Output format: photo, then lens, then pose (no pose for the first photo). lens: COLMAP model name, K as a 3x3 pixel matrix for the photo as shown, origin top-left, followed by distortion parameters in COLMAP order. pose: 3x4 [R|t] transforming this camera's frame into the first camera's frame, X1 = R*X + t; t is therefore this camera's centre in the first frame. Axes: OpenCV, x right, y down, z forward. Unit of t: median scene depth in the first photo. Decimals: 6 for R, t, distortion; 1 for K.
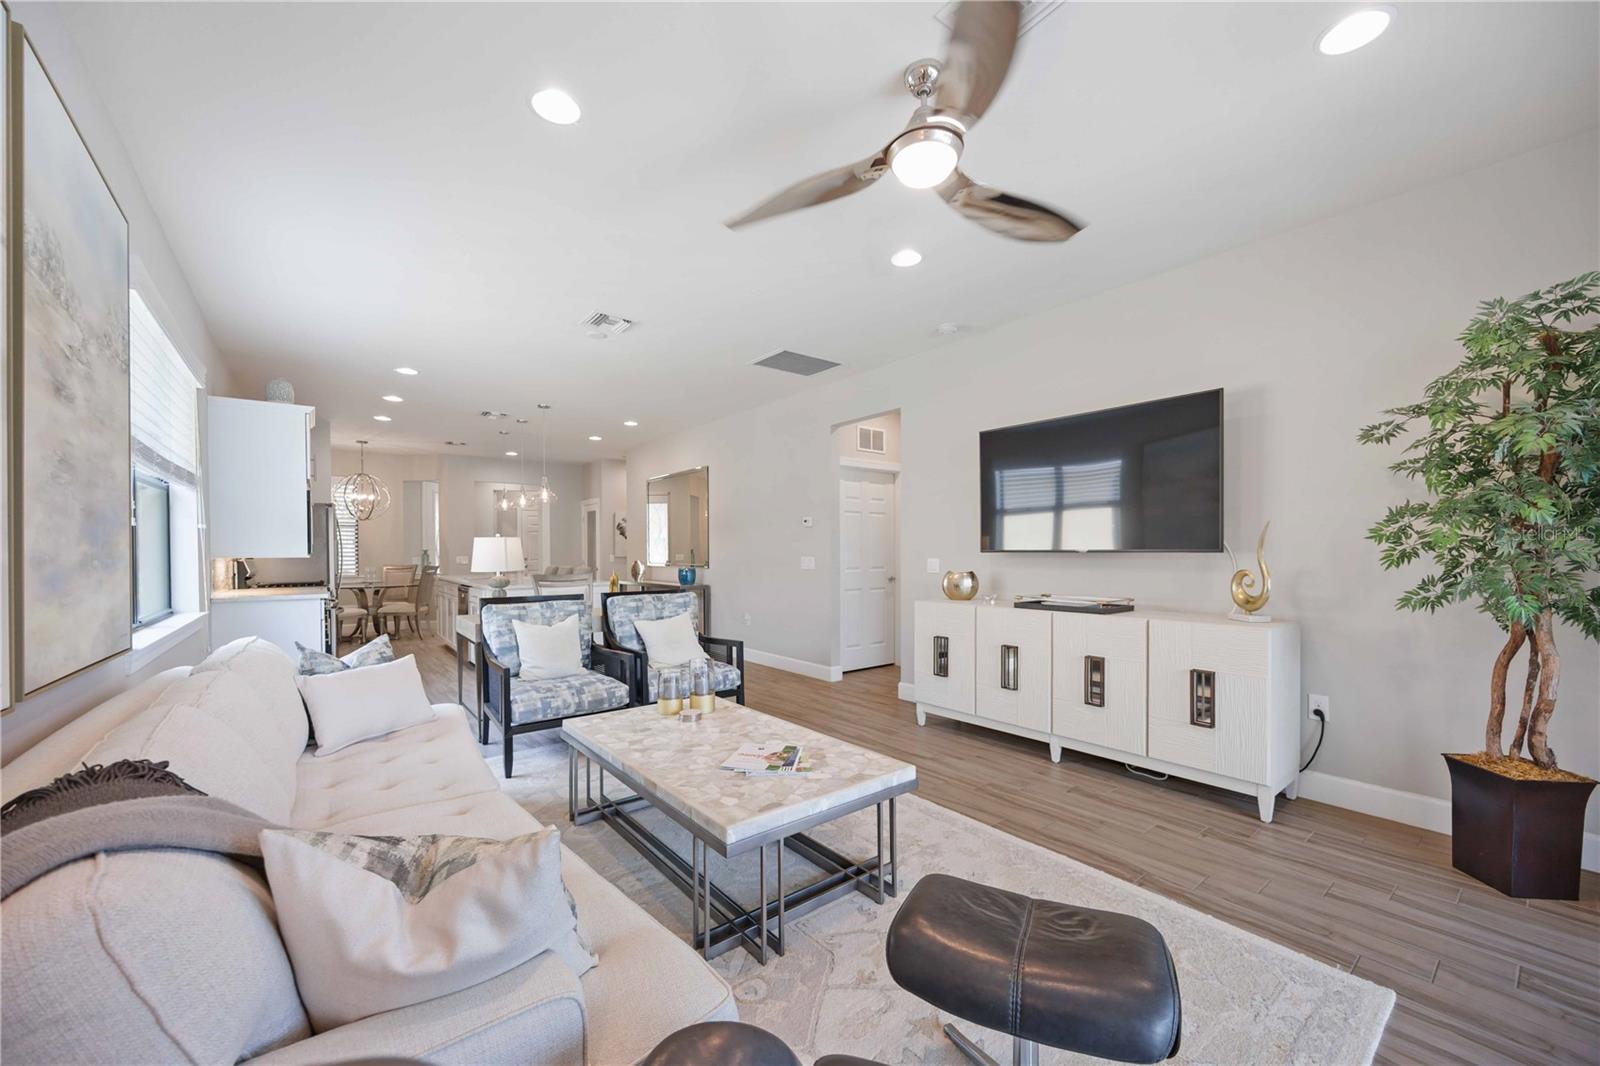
lens RADIAL K [[610.9, 0, 807.2], [0, 610.9, 557.2], [0, 0, 1]] dist [-0.003612, 0.000071]
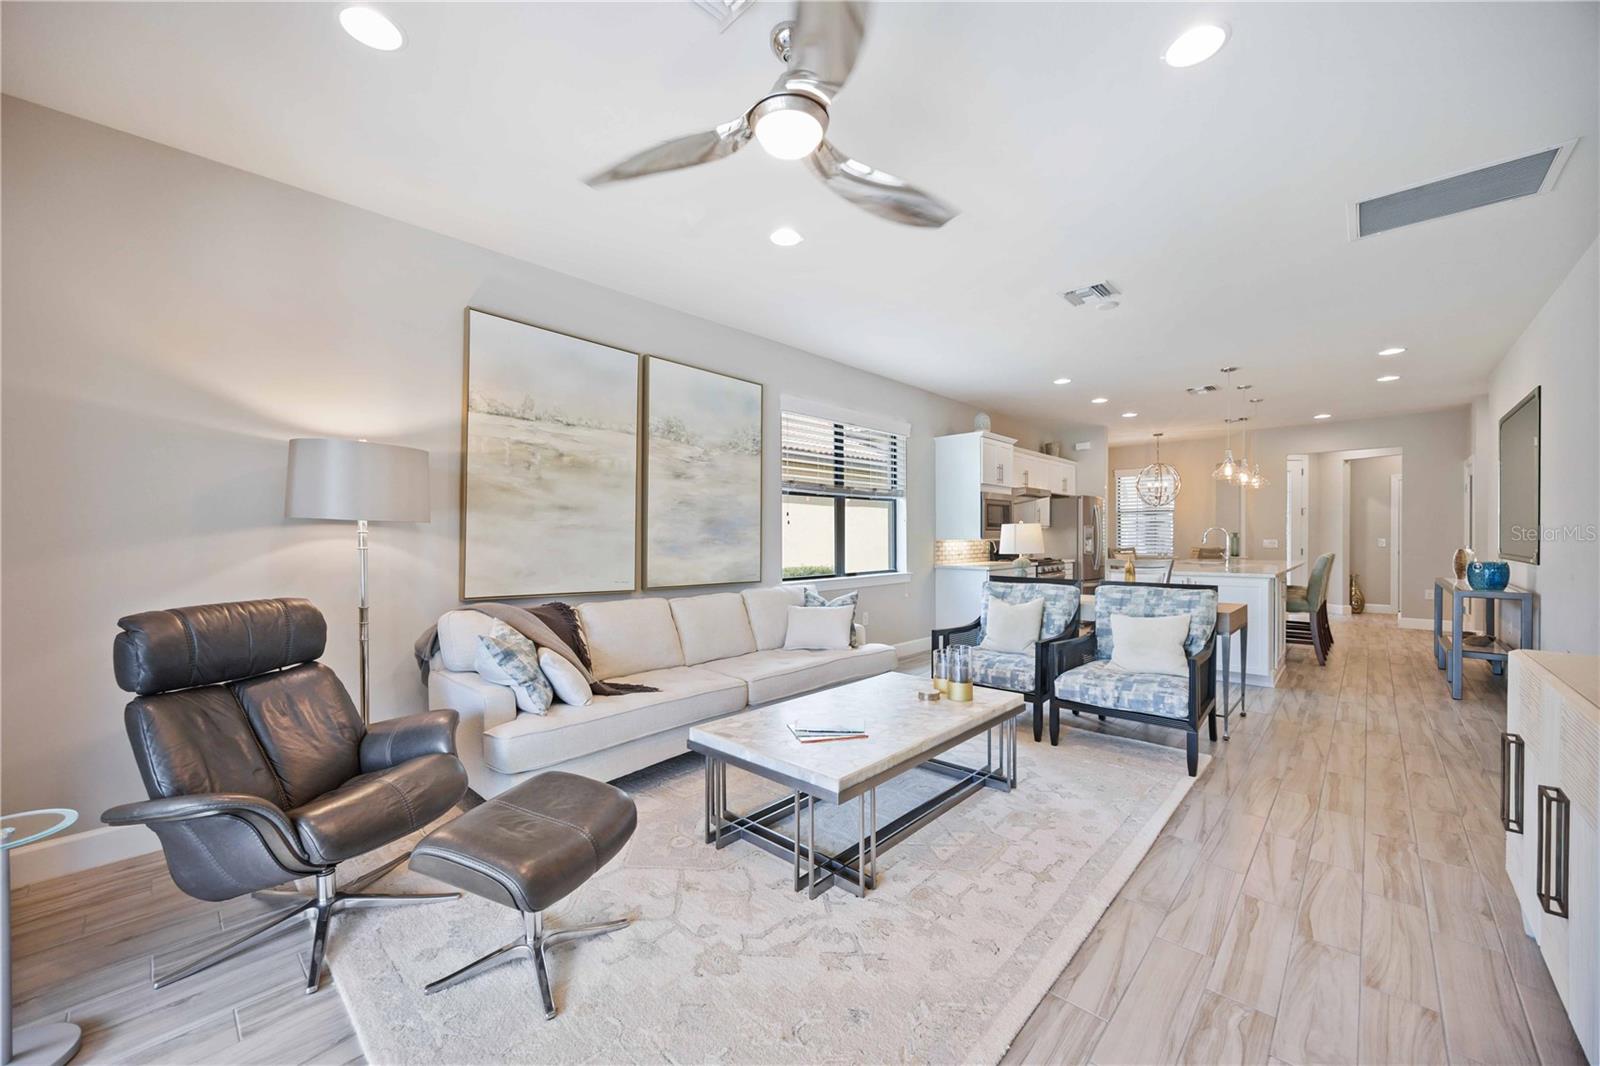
lens RADIAL K [[610.9, 0, 796.2], [0, 610.9, 546.6], [0, 0, 1]] dist [-0.003612, 0.000071]
pose [[0.133965, 0.017220, -0.990836, 0.304547], [-0.003755, 0.999851, 0.016869, -0.004257], [0.990979, 0.001461, 0.134010, 0.236882]]
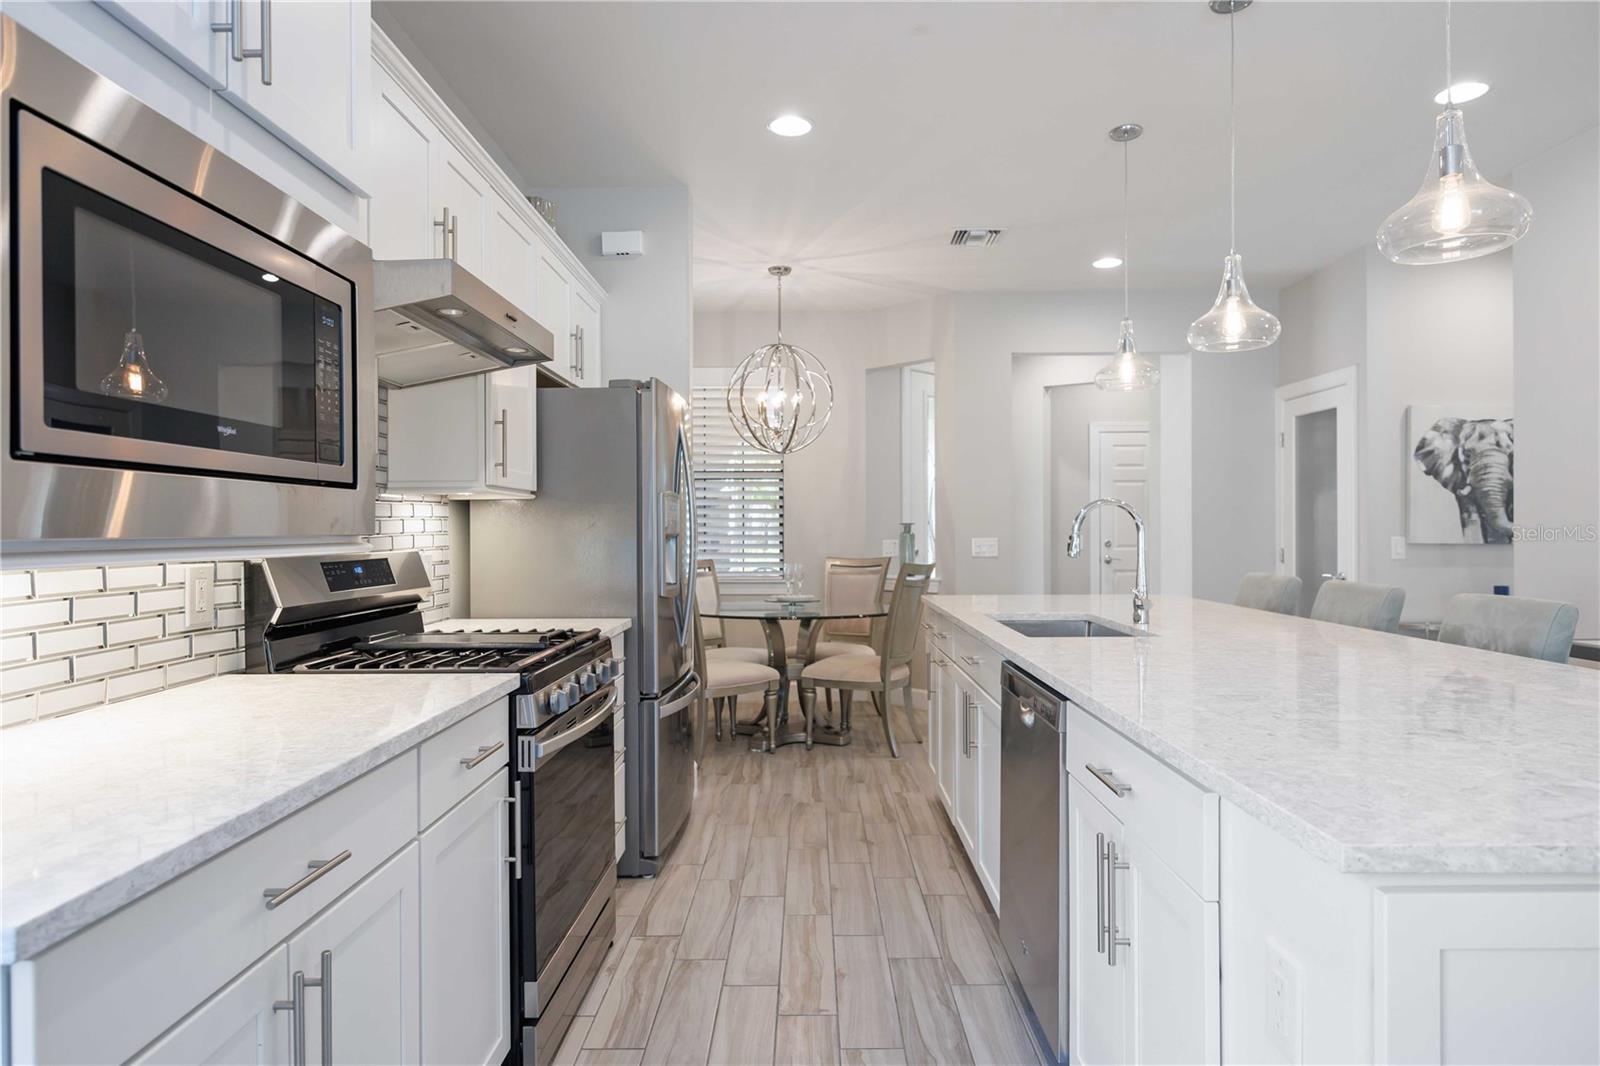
lens RADIAL K [[927.5, 0, 799.6], [0, 927.5, 525.0], [0, 0, 1]] dist [0.001831, 0.000108]
pose [[0.774141, -0.000463, -0.633014, -0.350144], [-0.006124, 0.999947, -0.008221, -0.005803], [0.632984, 0.010241, 0.774097, 0.576442]]
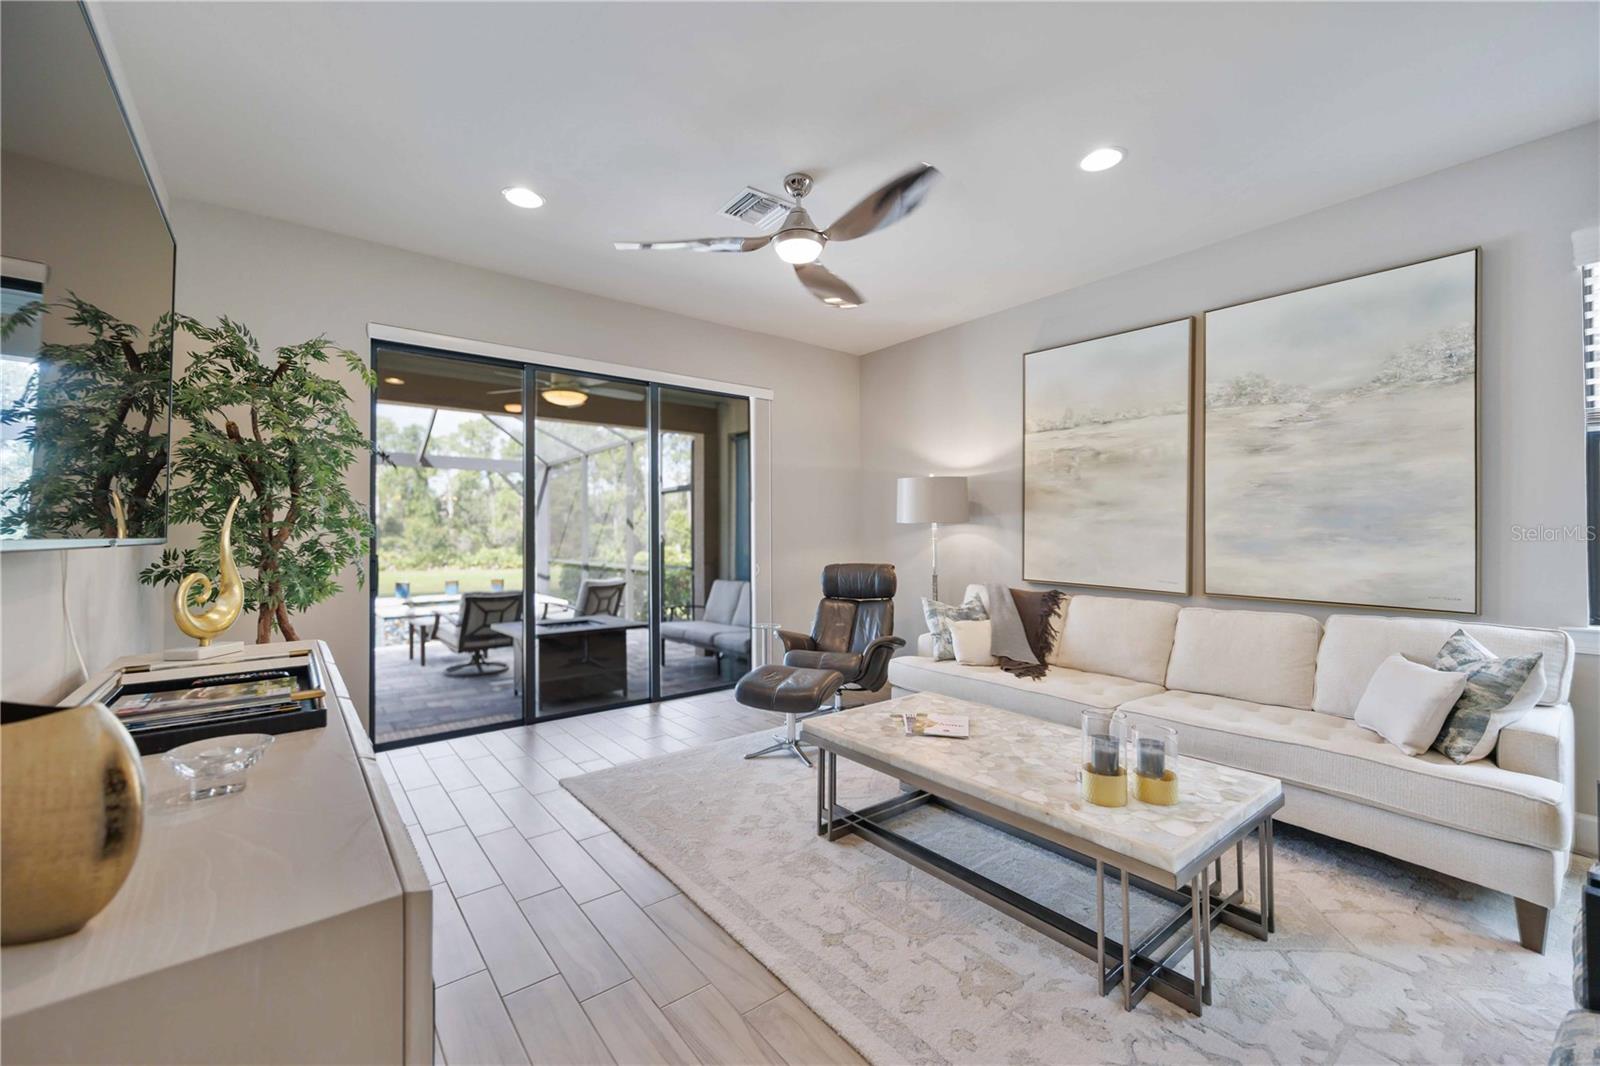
lens RADIAL K [[641.7, 0, 799.3], [0, 641.7, 530.7], [0, 0, 1]] dist [0.010384, -0.000799]
pose [[-0.999924, 0.005495, 0.011016, 0.048200], [0.005523, 0.999981, 0.002579, -0.006626], [-0.011002, 0.002640, -0.999936, 0.644609]]
